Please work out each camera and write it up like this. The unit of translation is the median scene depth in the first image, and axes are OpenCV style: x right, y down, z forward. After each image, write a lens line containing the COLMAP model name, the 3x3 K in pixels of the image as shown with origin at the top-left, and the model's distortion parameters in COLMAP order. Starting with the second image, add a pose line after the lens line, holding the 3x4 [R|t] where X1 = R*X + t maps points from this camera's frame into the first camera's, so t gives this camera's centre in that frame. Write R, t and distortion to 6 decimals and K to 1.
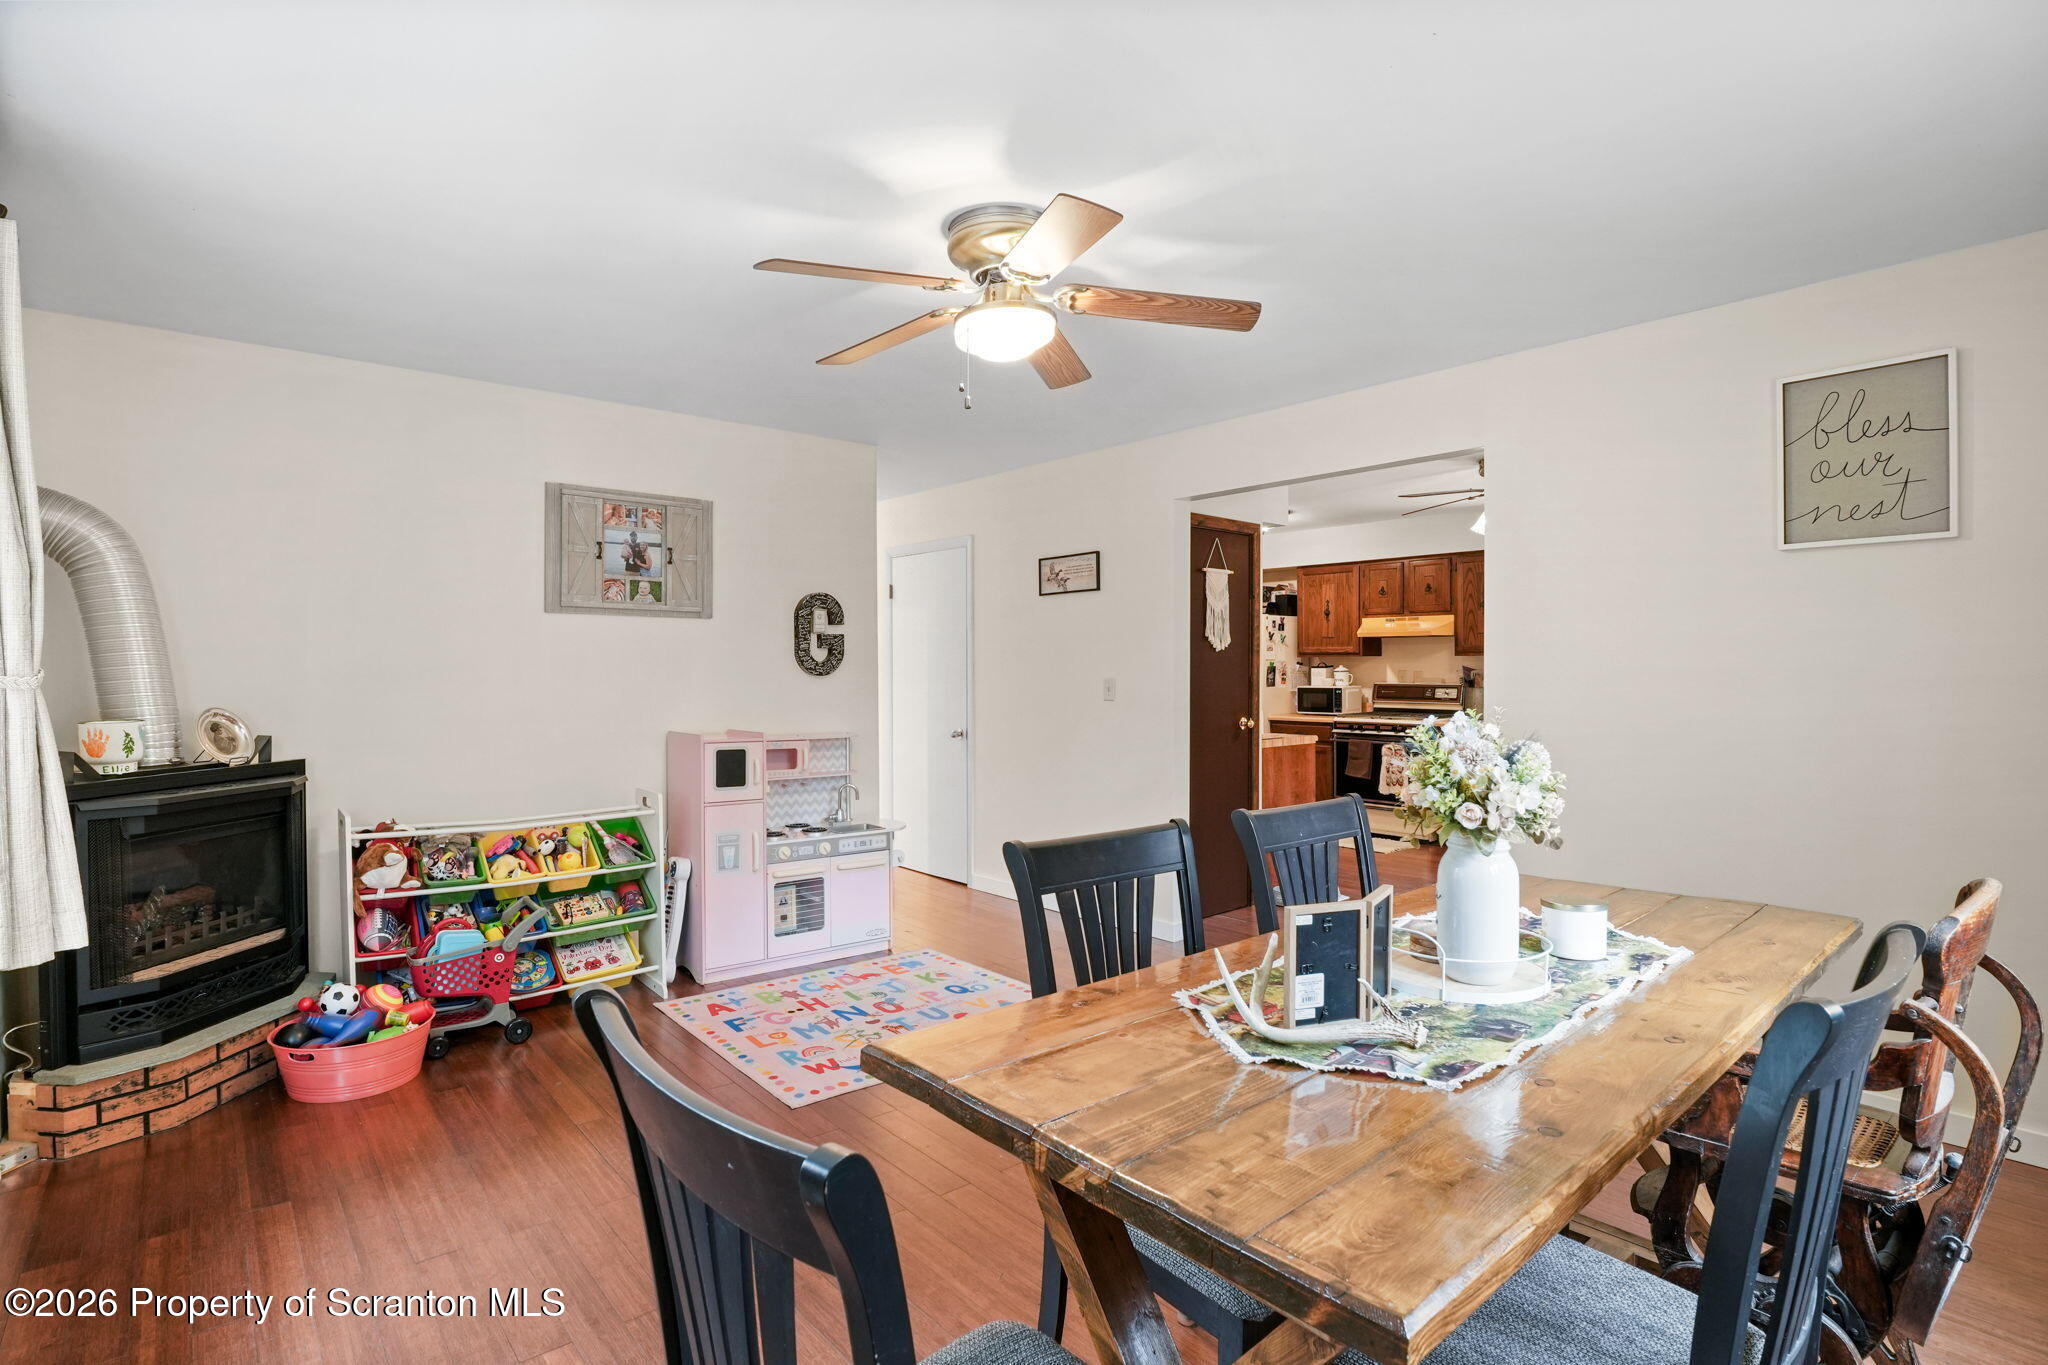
lens RADIAL K [[992.8, 0, 1020.9], [0, 992.8, 687.1], [0, 0, 1]] dist [-0.044181, 0.000289]
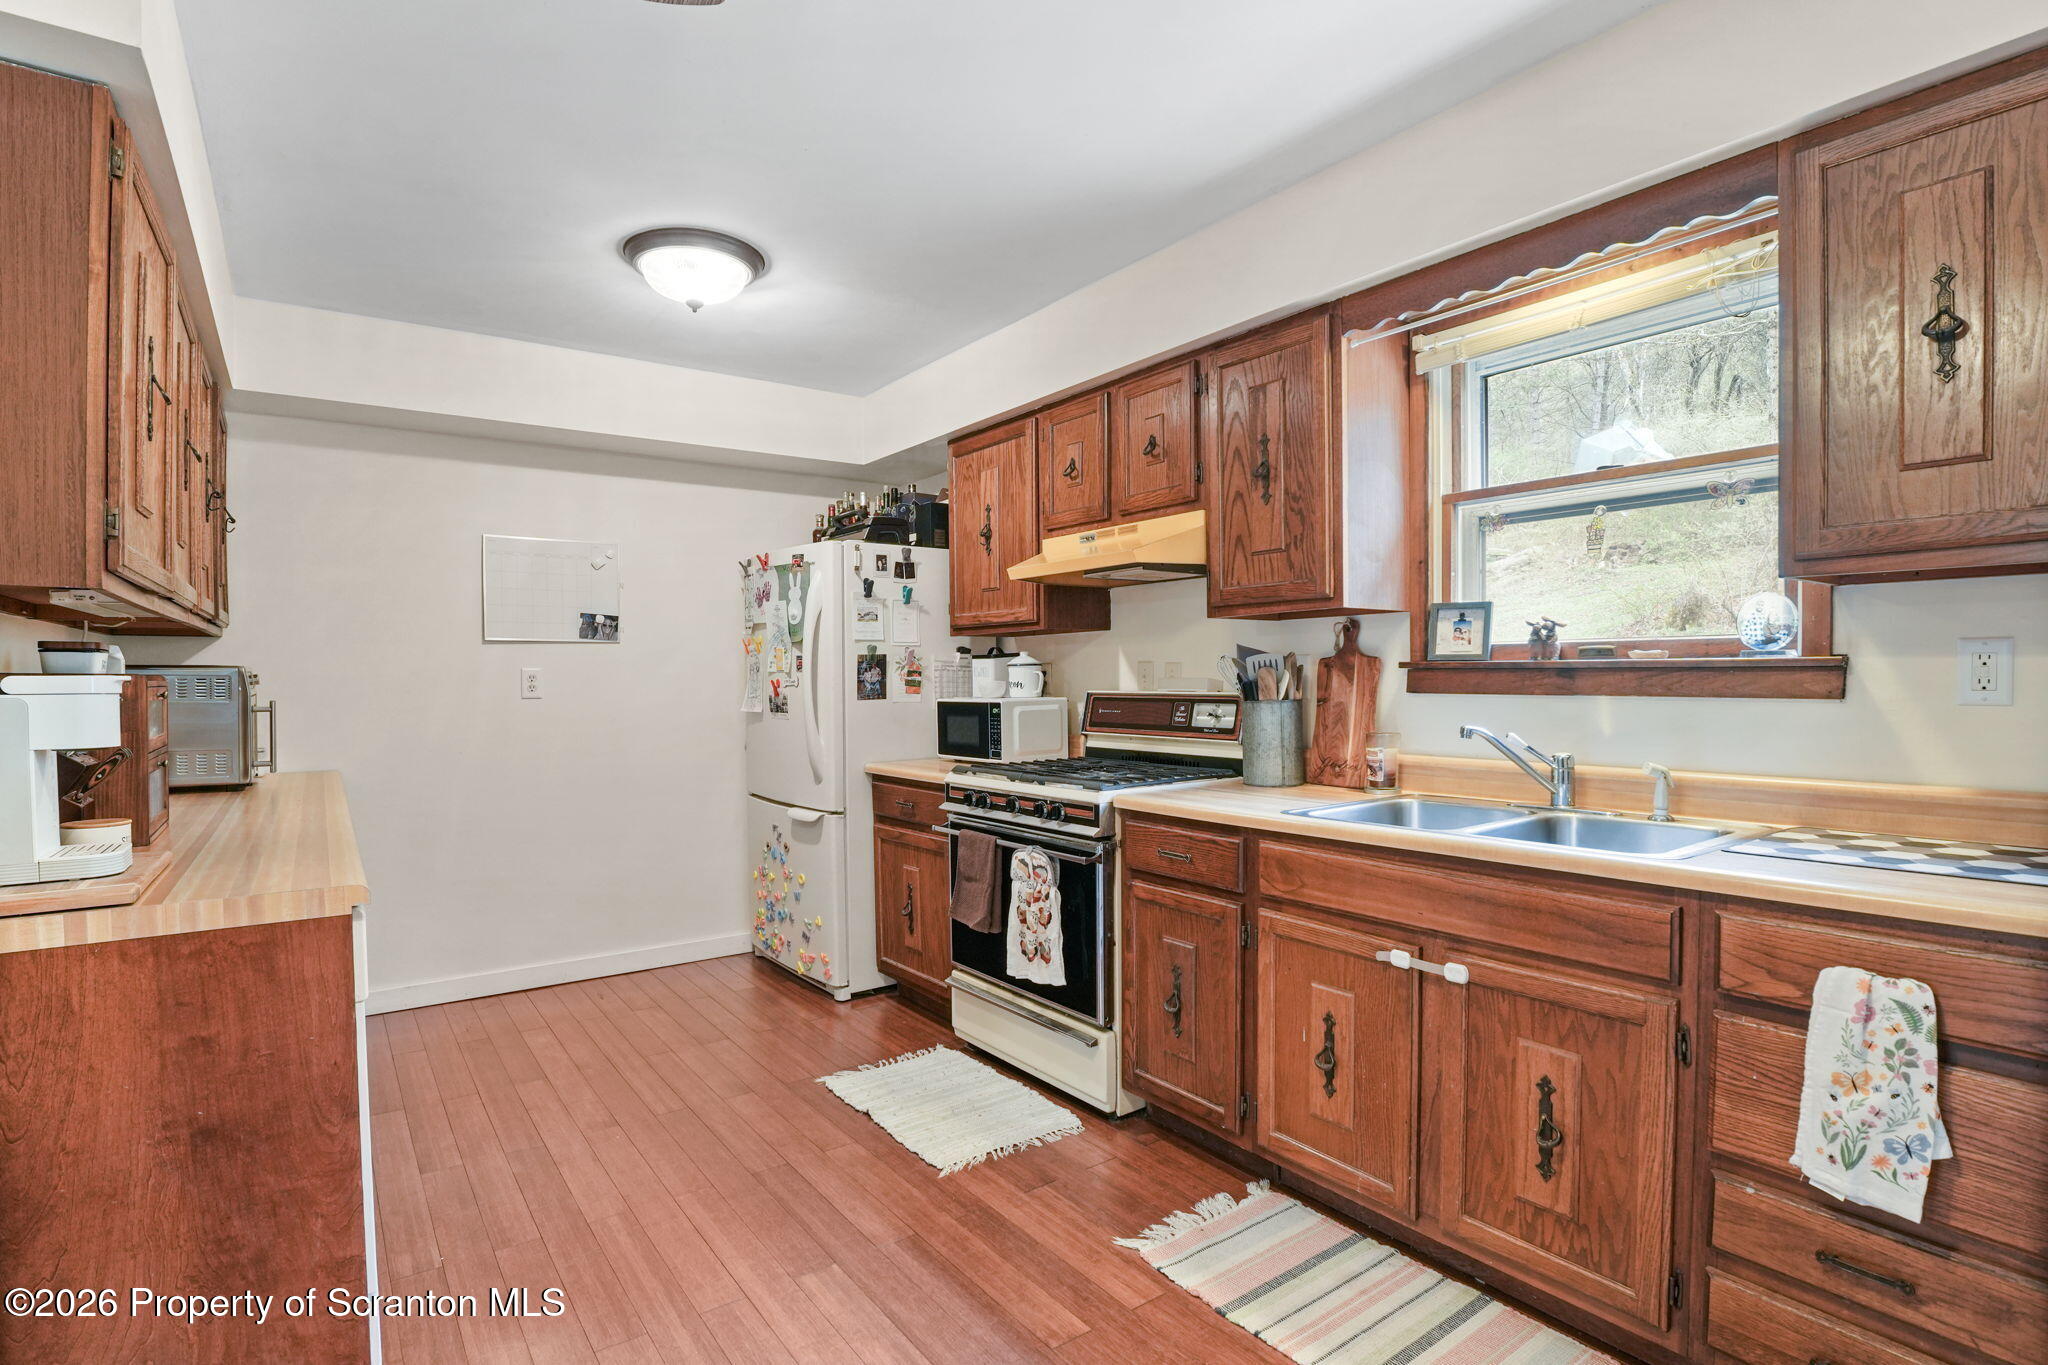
lens RADIAL K [[1015.2, 0, 1019.8], [0, 1015.2, 699.9], [0, 0, 1]] dist [-0.033034, 0.006681]
pose [[0.996711, -0.001780, -0.081022, 0.653076], [0.001708, 0.999998, -0.000965, 0.000447], [0.081024, 0.000823, 0.996712, 0.984253]]
